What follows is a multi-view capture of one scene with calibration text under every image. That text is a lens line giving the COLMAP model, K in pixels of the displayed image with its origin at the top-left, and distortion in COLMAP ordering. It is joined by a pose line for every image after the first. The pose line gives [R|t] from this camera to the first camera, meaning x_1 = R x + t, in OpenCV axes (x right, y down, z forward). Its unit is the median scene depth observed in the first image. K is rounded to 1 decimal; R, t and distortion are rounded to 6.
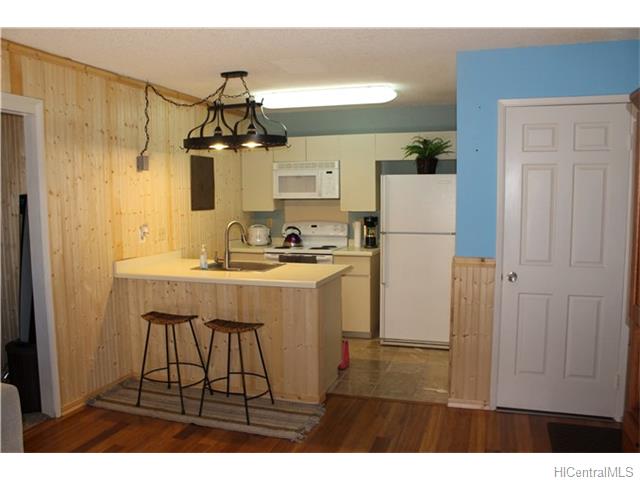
lens RADIAL K [[538.8, 0, 319.8], [0, 538.8, 245.3], [0, 0, 1]] dist [-0.165225, 0.144063]
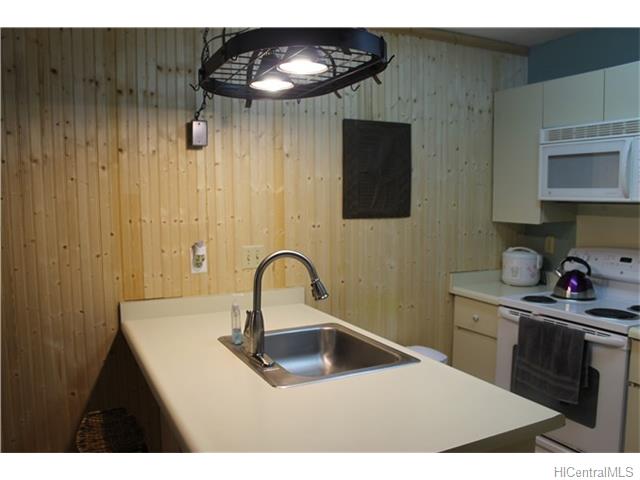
lens RADIAL K [[538.8, 0, 319.8], [0, 538.8, 245.3], [0, 0, 1]] dist [-0.165225, 0.144063]
pose [[0.708151, 0.073247, -0.702252, 0.157334], [-0.068545, 0.997038, 0.034873, -0.060899], [0.702726, 0.023441, 0.711074, 0.647219]]
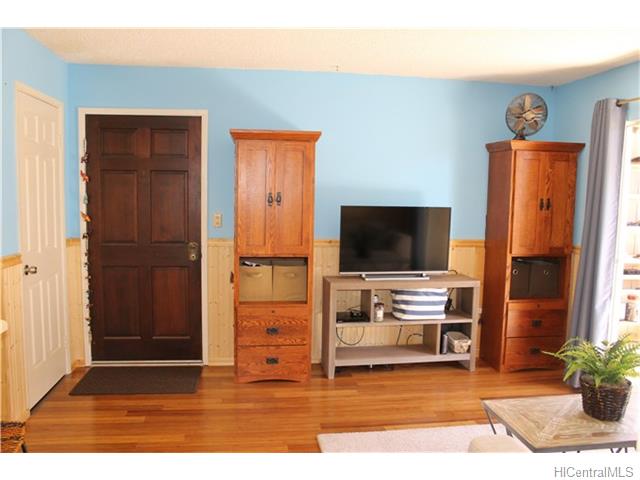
lens RADIAL K [[538.8, 0, 319.8], [0, 538.8, 245.3], [0, 0, 1]] dist [-0.165225, 0.144063]
pose [[-0.438432, -0.091519, 0.894093, -0.544027], [0.067849, 0.988593, 0.134463, -0.058975], [-0.896200, 0.119616, -0.427221, 0.704506]]
